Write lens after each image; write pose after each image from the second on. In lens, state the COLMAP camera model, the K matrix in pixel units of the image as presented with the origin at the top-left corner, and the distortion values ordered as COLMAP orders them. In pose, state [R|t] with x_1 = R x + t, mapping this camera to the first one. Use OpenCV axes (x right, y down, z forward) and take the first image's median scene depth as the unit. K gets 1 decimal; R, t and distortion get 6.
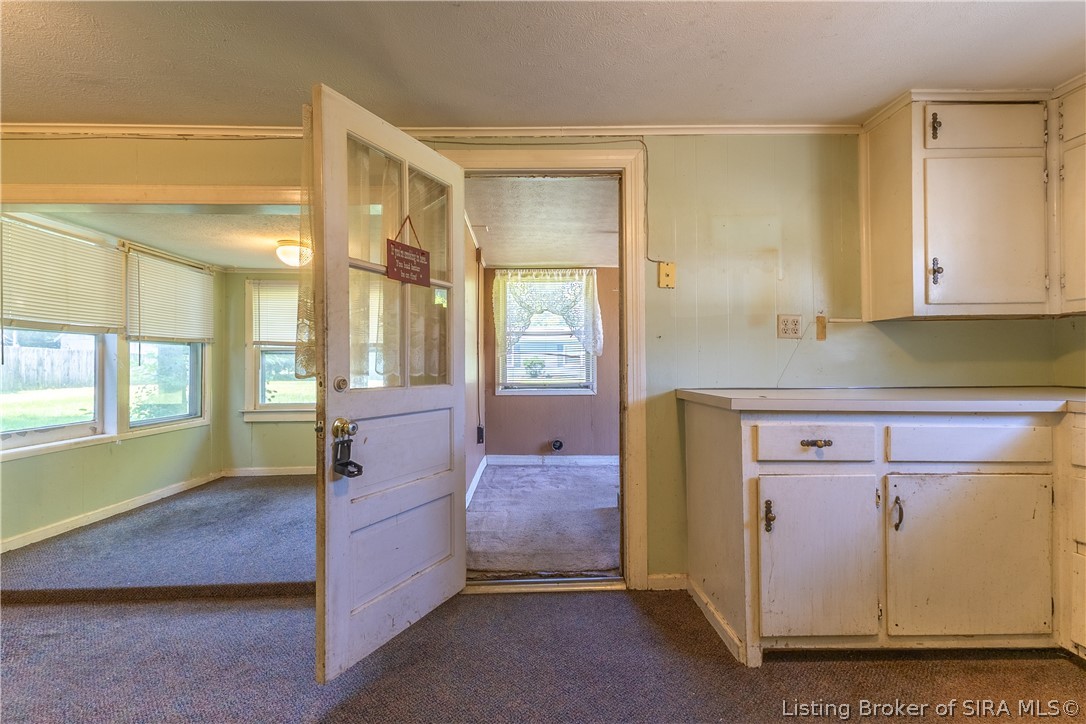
lens RADIAL K [[492.2, 0, 543.0], [0, 492.2, 362.0], [0, 0, 1]] dist [0.013973, -0.000454]
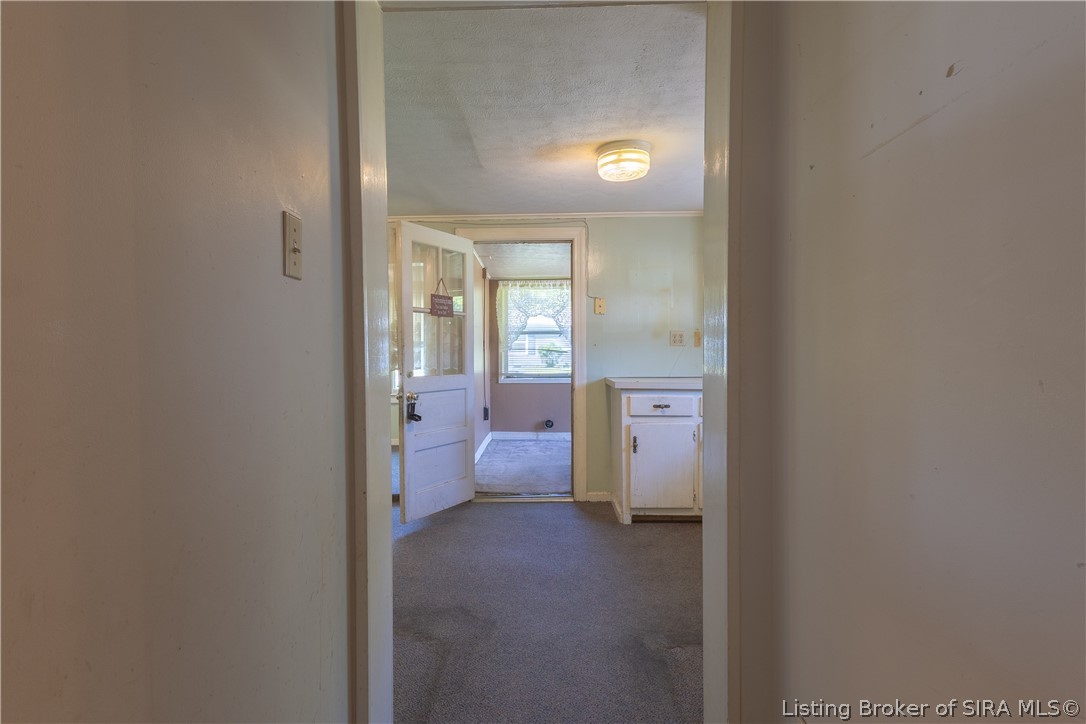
lens RADIAL K [[581.6, 0, 543.0], [0, 581.6, 362.0], [0, 0, 1]] dist [0.027313, -0.014036]
pose [[0.999226, 0.001466, -0.039312, 0.144943], [-0.000523, 0.999712, 0.023986, -0.041632], [0.039336, -0.023947, 0.998939, -0.911580]]
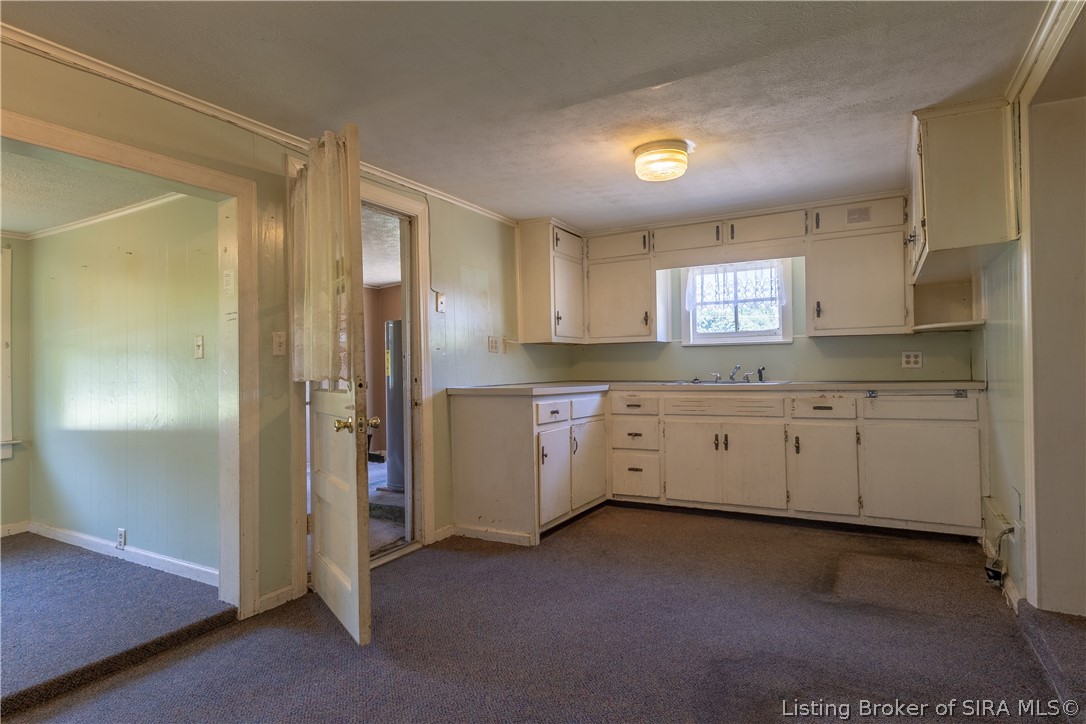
lens RADIAL K [[584.3, 0, 543.0], [0, 584.3, 362.0], [0, 0, 1]] dist [0.018798, 0.000136]
pose [[0.510475, 0.008574, 0.859850, -0.991772], [0.008524, 0.999851, -0.015031, 0.009833], [-0.859850, 0.015002, 0.510325, -0.045405]]
